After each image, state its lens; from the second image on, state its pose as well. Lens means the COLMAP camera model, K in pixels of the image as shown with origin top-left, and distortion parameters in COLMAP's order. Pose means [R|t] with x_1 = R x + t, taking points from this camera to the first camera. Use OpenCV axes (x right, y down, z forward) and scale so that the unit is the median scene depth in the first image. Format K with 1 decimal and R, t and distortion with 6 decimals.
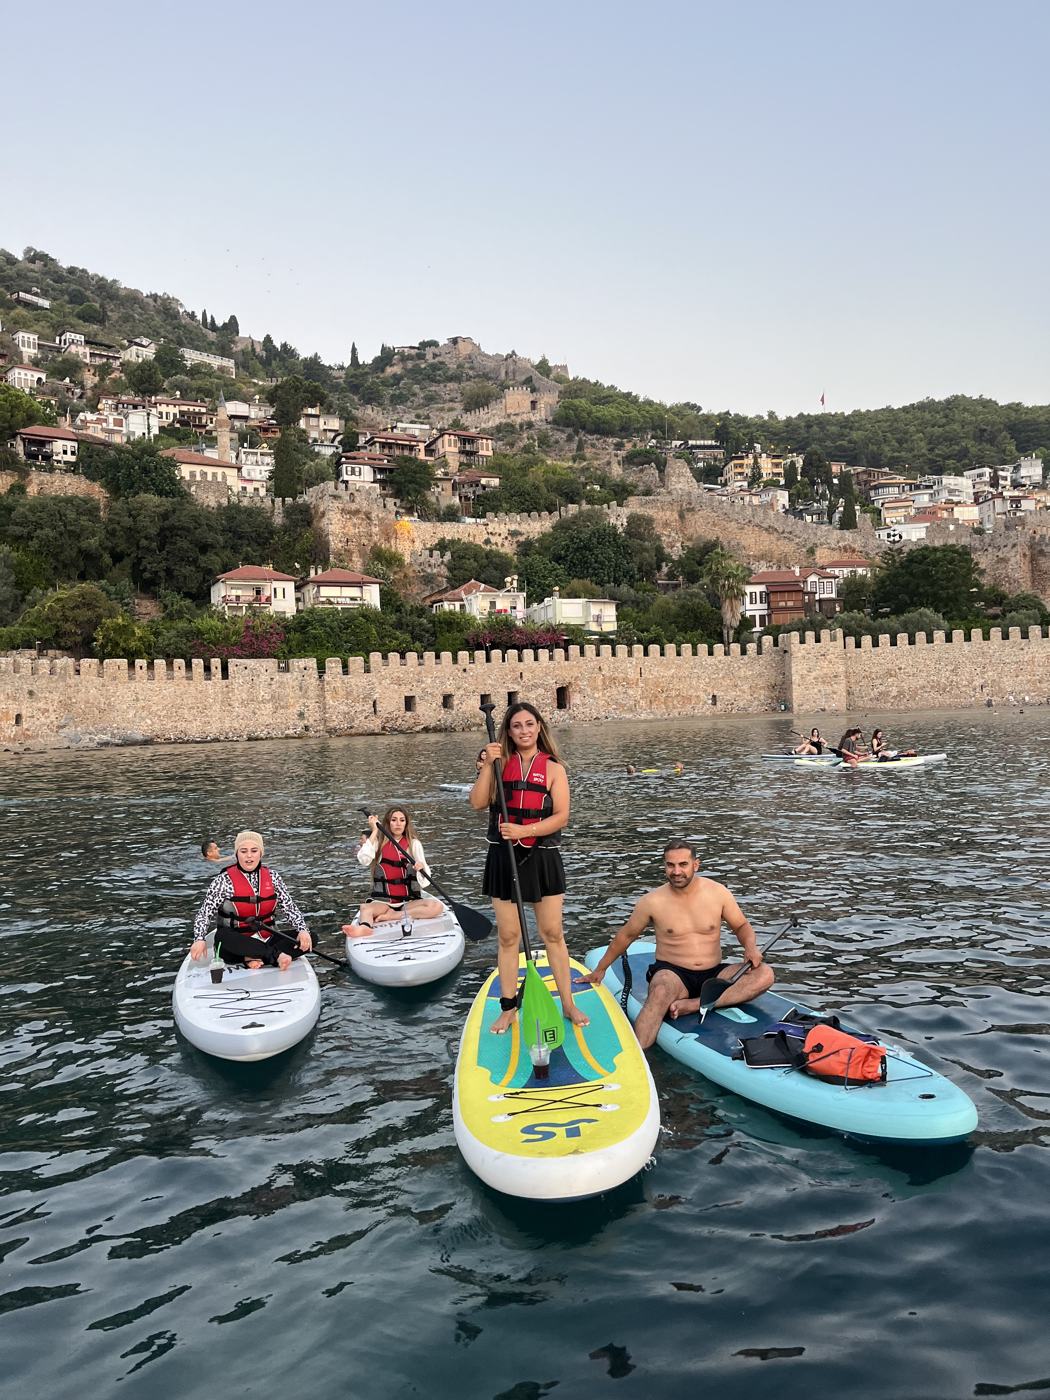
lens RADIAL K [[1051.9, 0, 533.4], [0, 1051.9, 711.5], [0, 0, 1]] dist [0.047175, -0.039024]
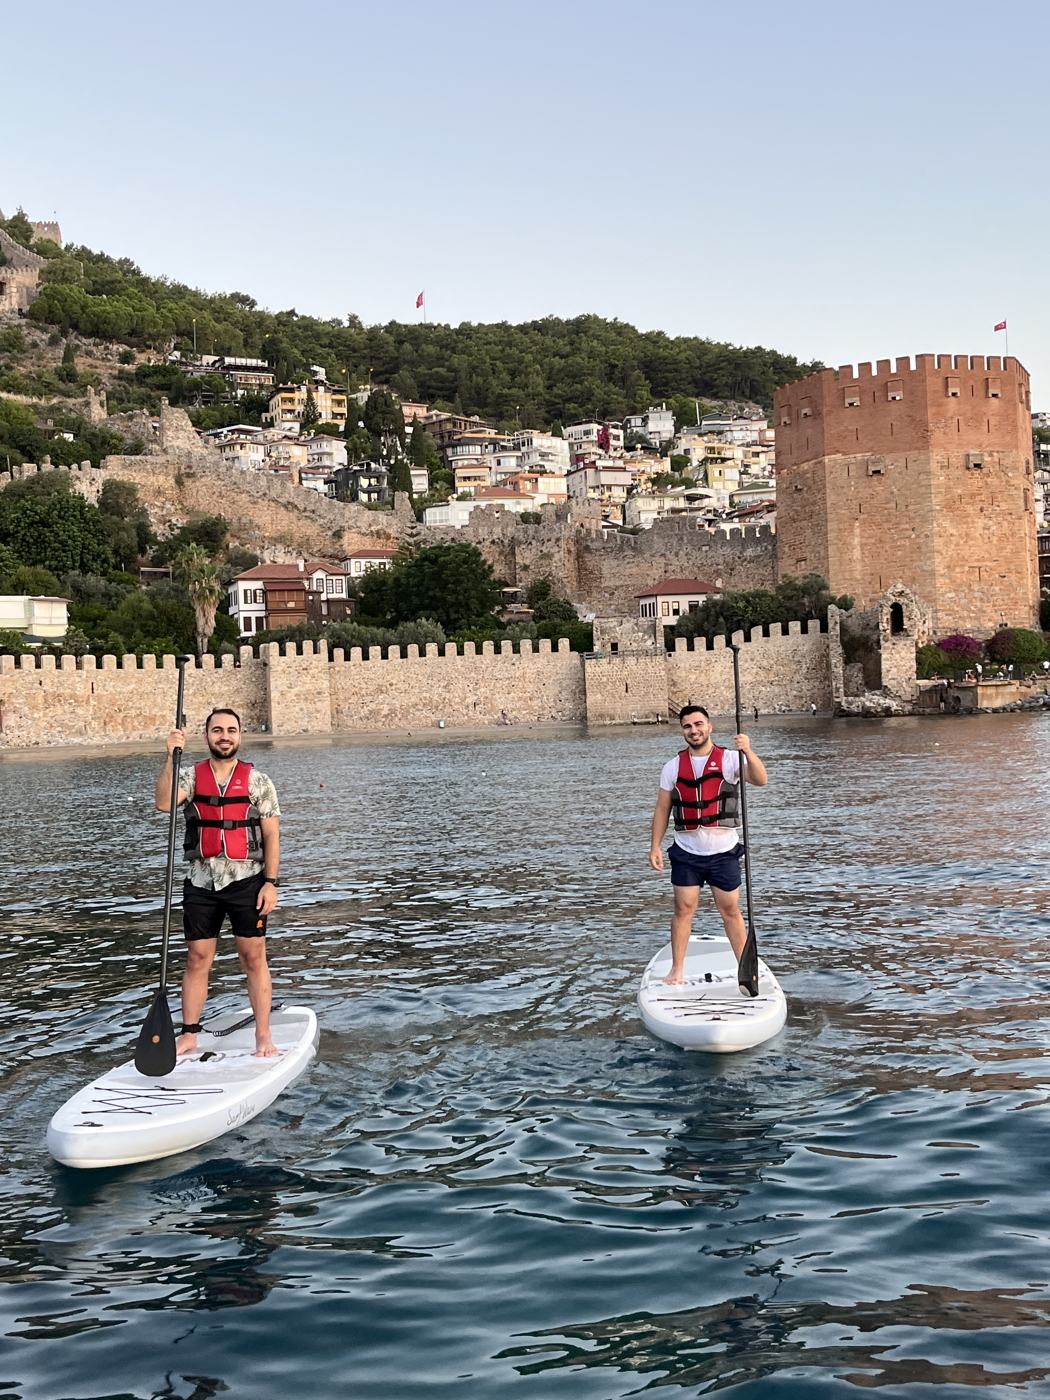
lens RADIAL K [[1568.4, 0, 517.2], [0, 1568.4, 707.0], [0, 0, 1]] dist [0.061330, 0.000000]
pose [[0.954669, -0.002251, 0.297661, 0.034888], [0.006311, 0.999900, -0.012676, -0.002521], [-0.297603, 0.013980, 0.954587, -0.208458]]
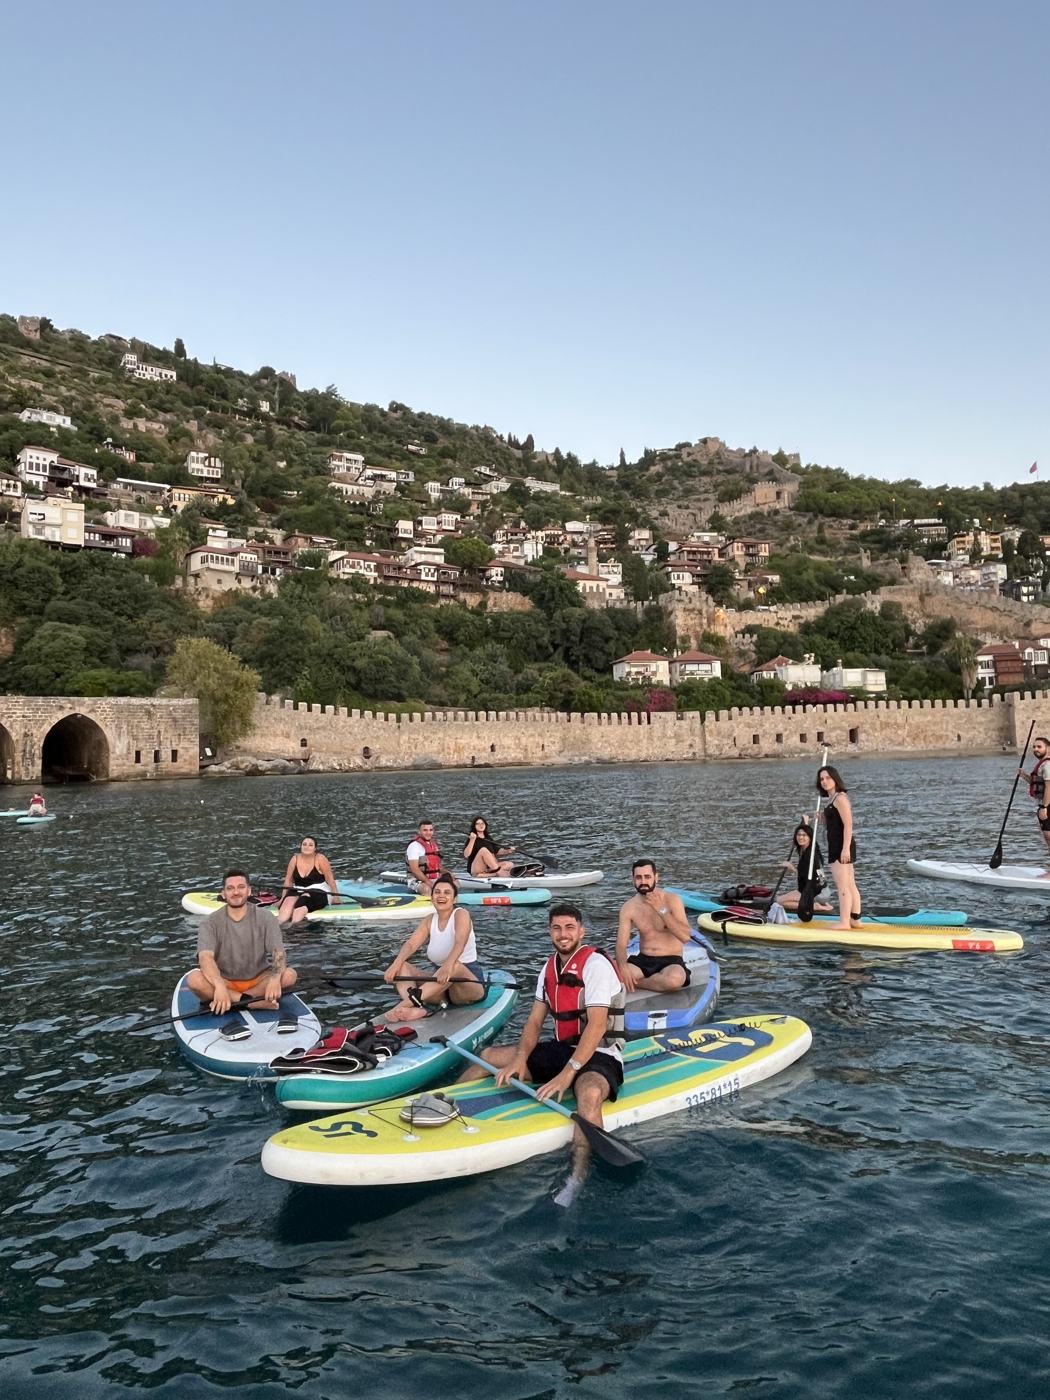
lens RADIAL K [[950.1, 0, 537.3], [0, 950.1, 682.9], [0, 0, 1]] dist [0.003883, -0.006170]
pose [[0.975186, -0.009189, -0.221198, -0.075506], [-0.005494, 0.997826, -0.065672, 0.002186], [0.221321, 0.065258, 0.973015, -0.298879]]
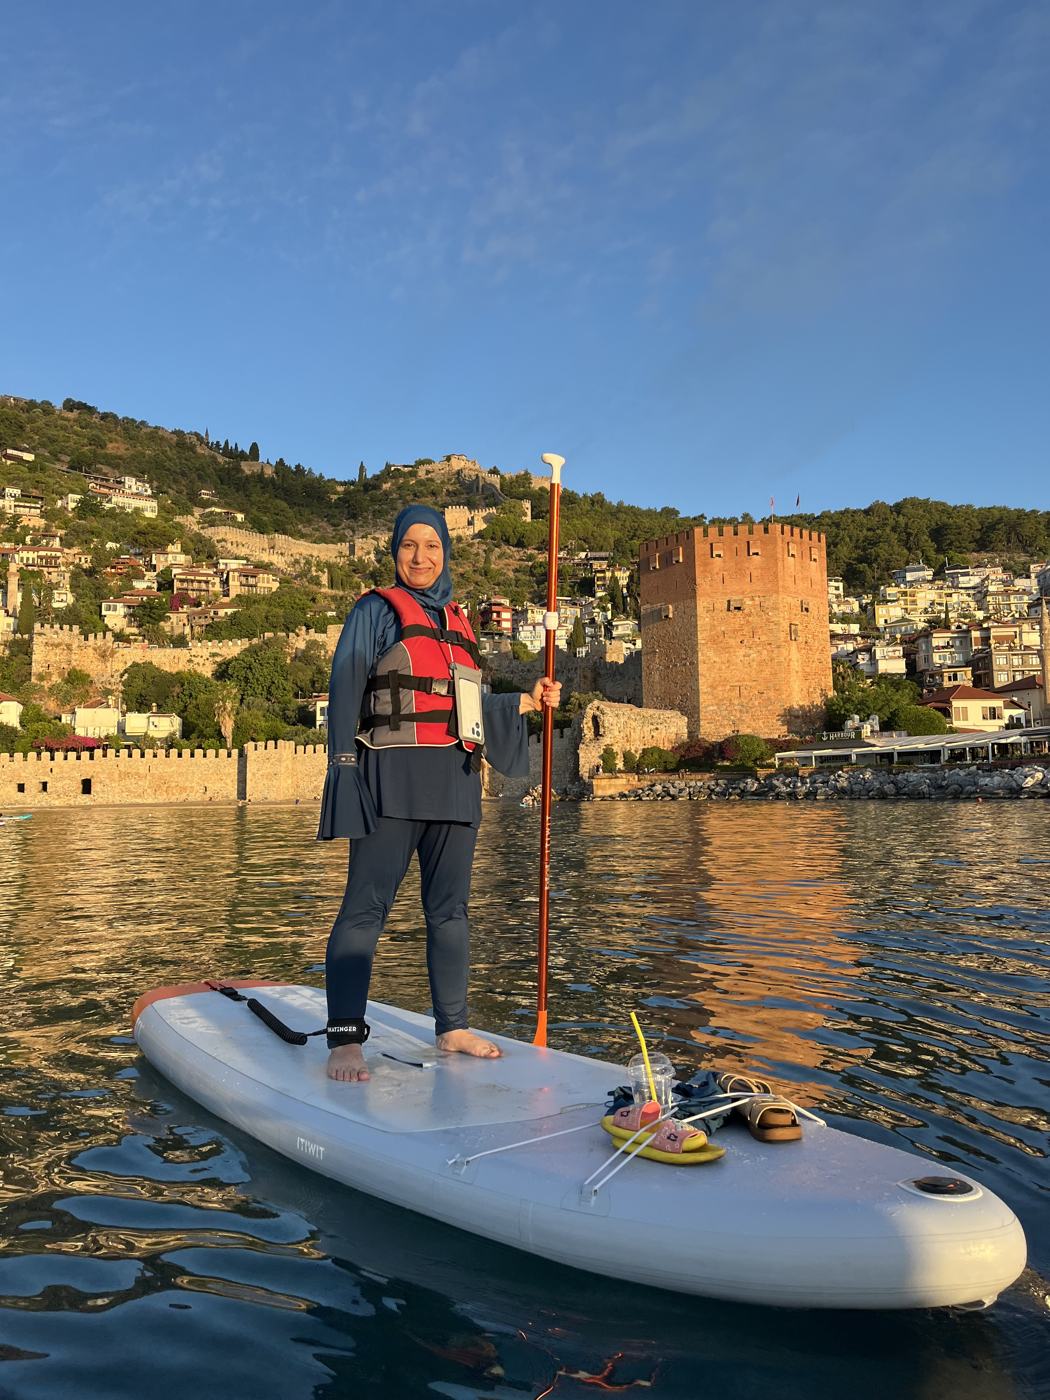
lens RADIAL K [[1051.9, 0, 518.5], [0, 1051.9, 704.7], [0, 0, 1]] dist [0.047175, -0.039024]
pose [[0.989285, 0.008211, -0.145763, 0.537952], [-0.019921, 0.996671, -0.079058, -0.014329], [0.144629, 0.081114, 0.986156, -0.217917]]
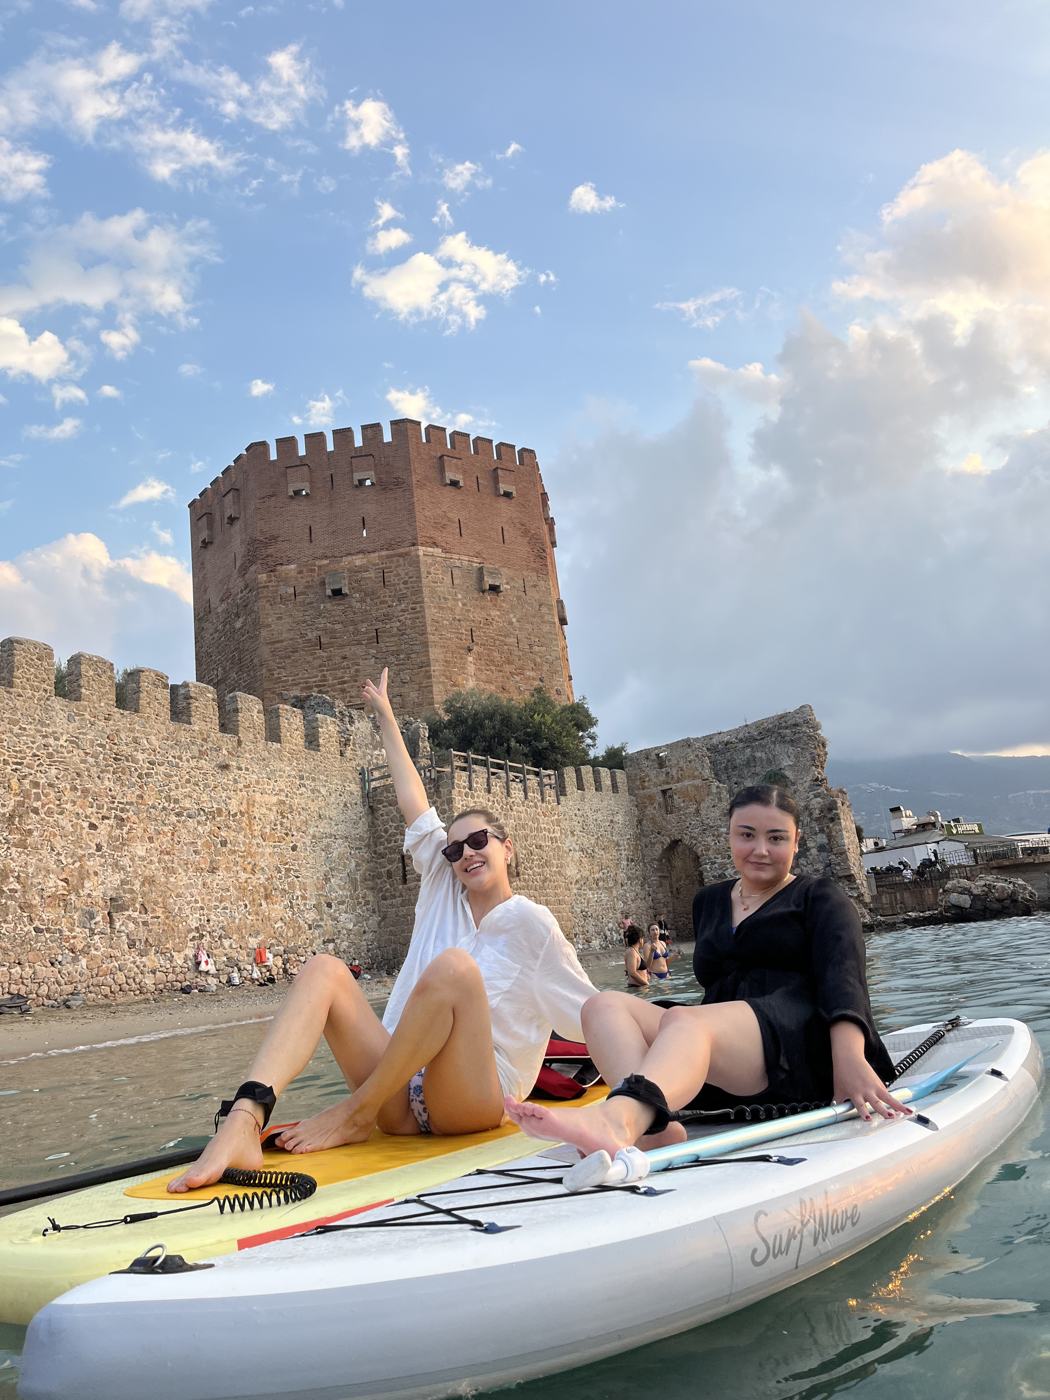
lens RADIAL K [[1051.9, 0, 524.1], [0, 1051.9, 697.8], [0, 0, 1]] dist [0.047175, -0.039024]
pose [[0.154678, 0.259253, 0.953343, 0.142765], [0.103934, 0.955332, -0.276657, 0.003295], [-0.982483, 0.141877, 0.120823, 0.586706]]
